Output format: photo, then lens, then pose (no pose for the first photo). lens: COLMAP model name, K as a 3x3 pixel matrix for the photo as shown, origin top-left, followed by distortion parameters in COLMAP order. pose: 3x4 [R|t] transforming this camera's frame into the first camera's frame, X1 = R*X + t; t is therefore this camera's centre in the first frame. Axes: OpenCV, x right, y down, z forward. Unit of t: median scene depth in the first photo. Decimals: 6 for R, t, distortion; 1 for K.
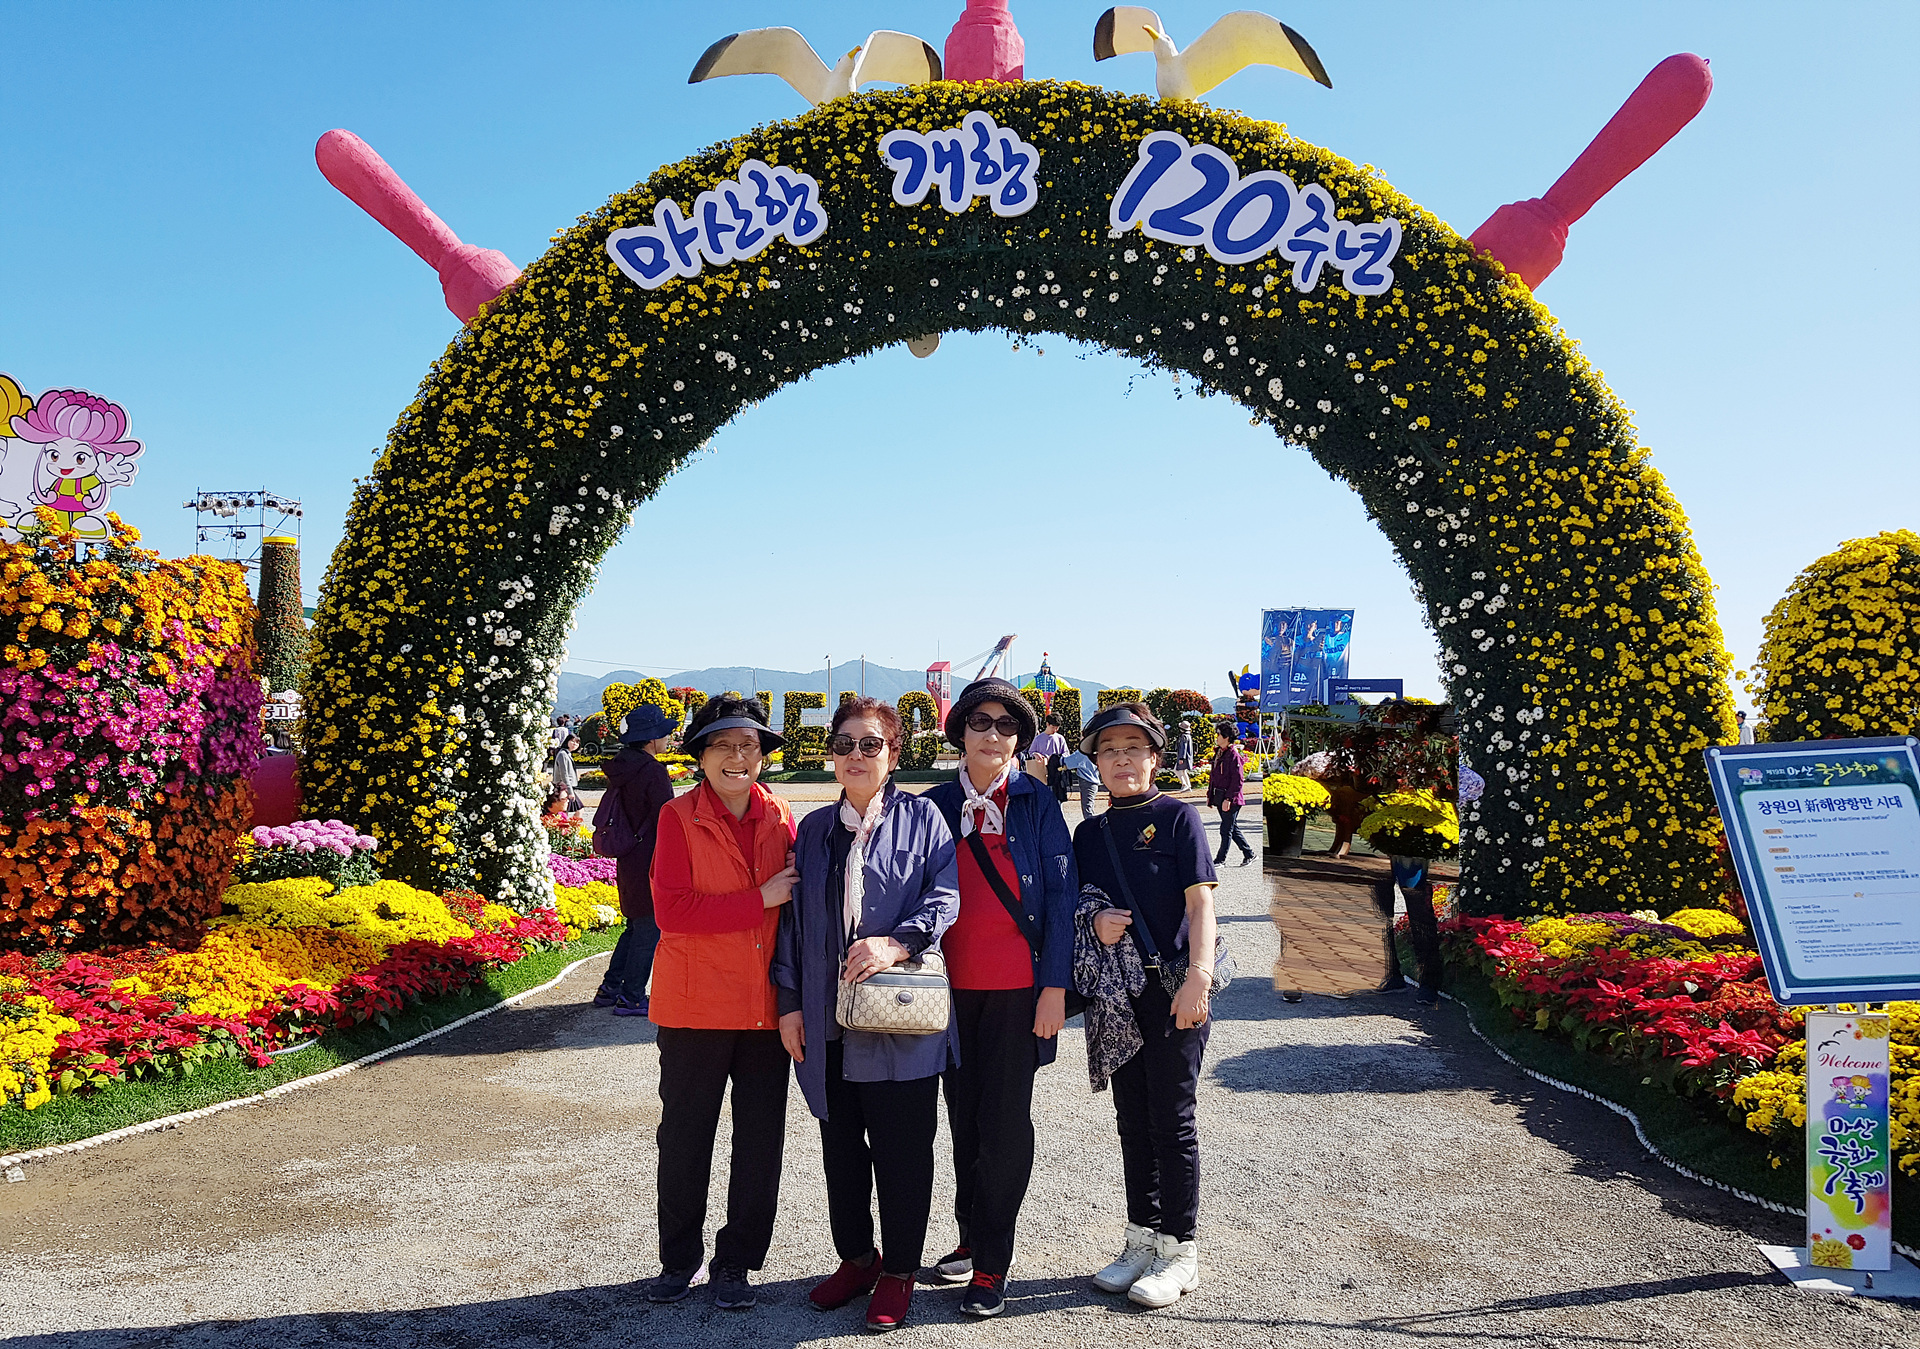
lens RADIAL K [[1478.2, 0, 954.7], [0, 1478.2, 754.0], [0, 0, 1]] dist [0.020990, -0.005154]
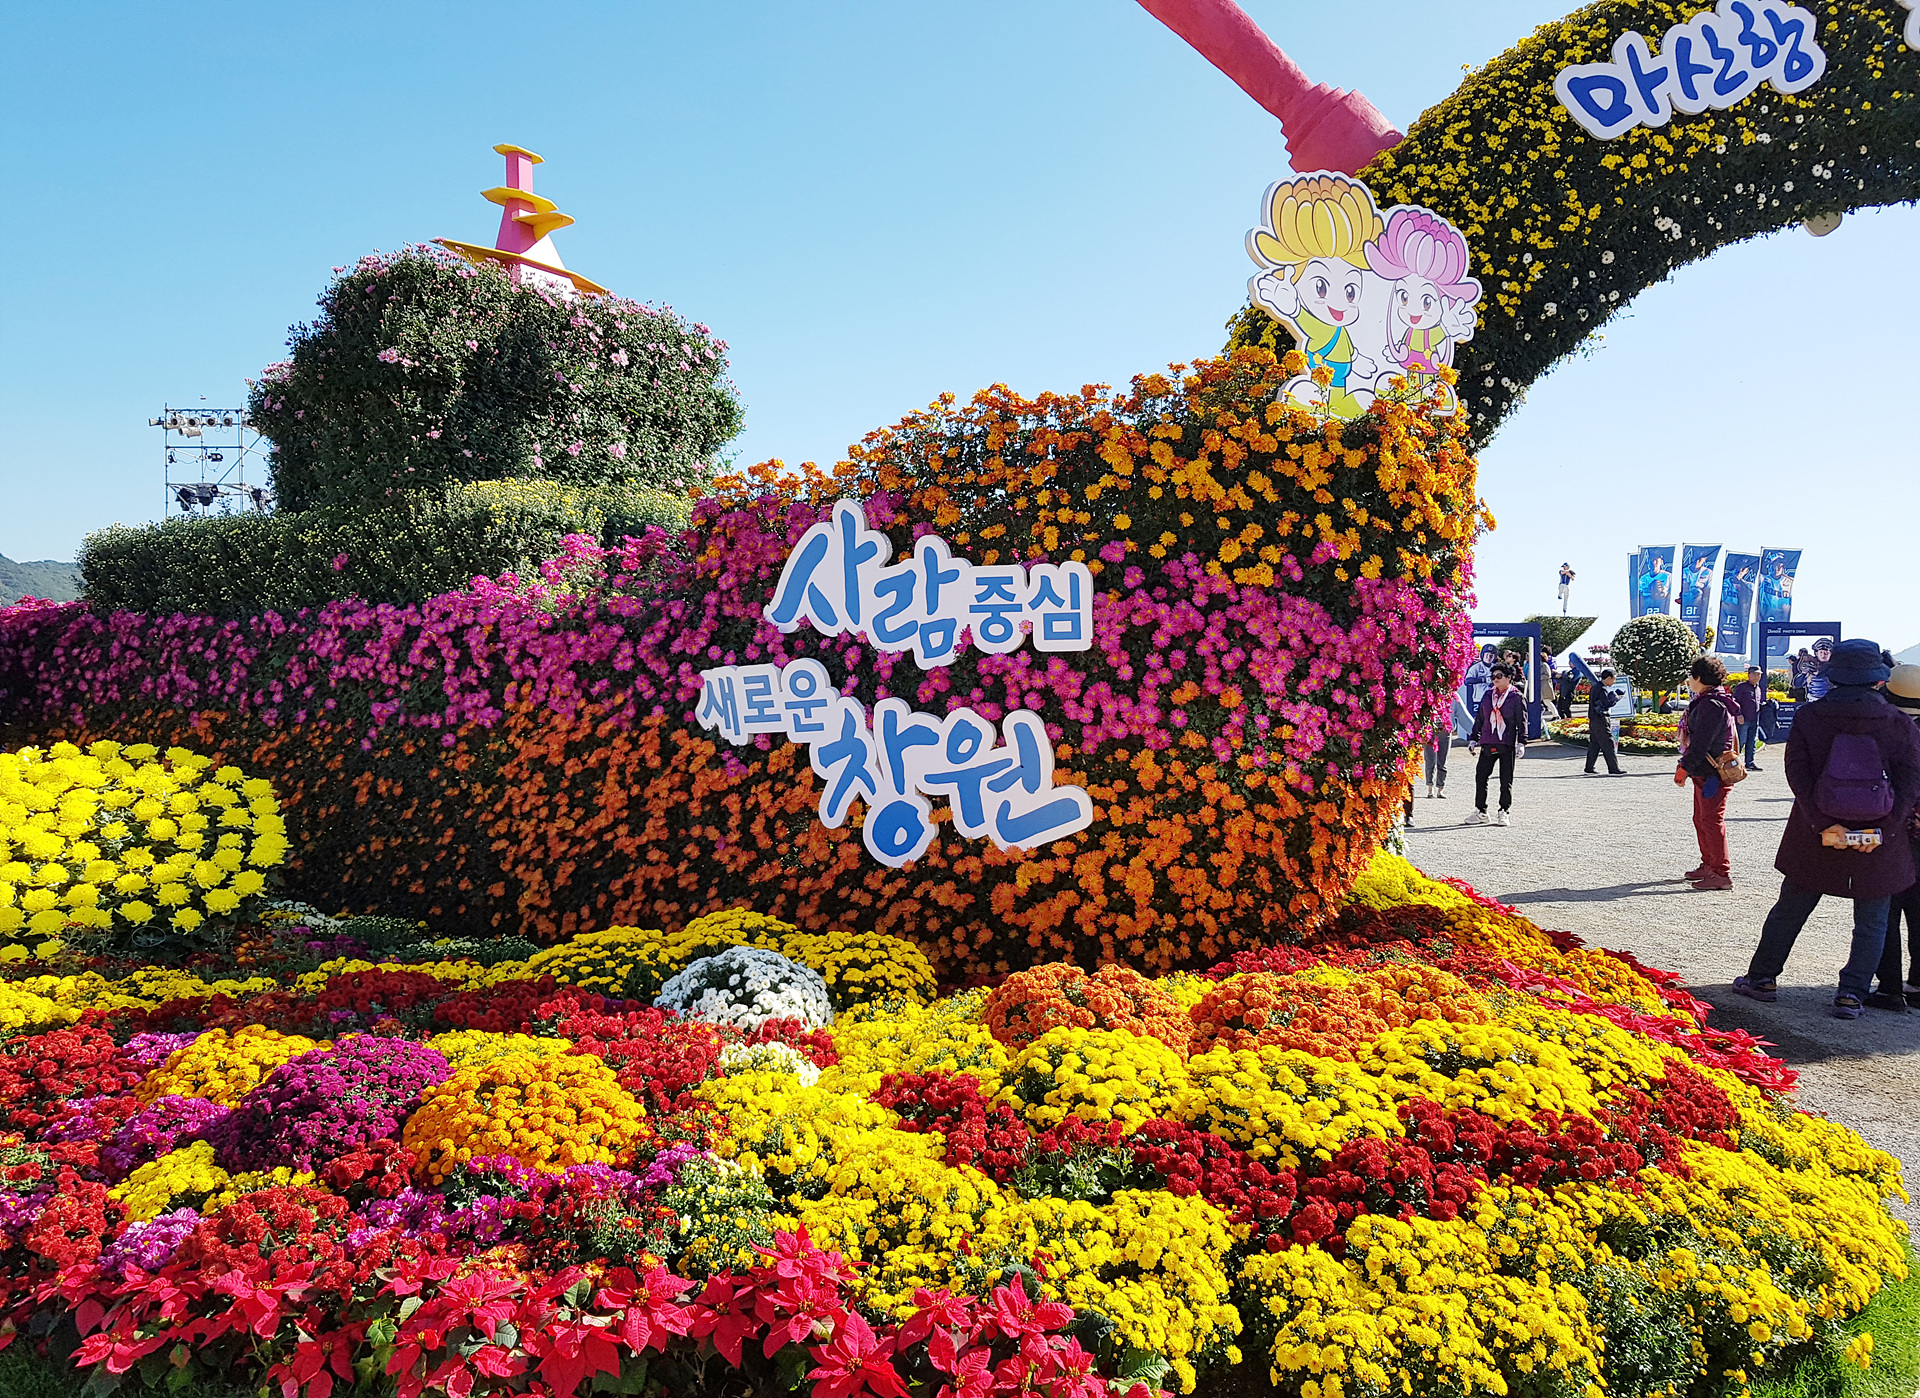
lens RADIAL K [[1522.4, 0, 960.5], [0, 1522.4, 695.6], [0, 0, 1]] dist [0.006524, -0.007277]
pose [[0.994850, 0.002268, 0.101329, -0.650978], [-0.001809, 0.999988, -0.004623, 0.002264], [-0.101338, 0.004416, 0.994842, 0.189814]]
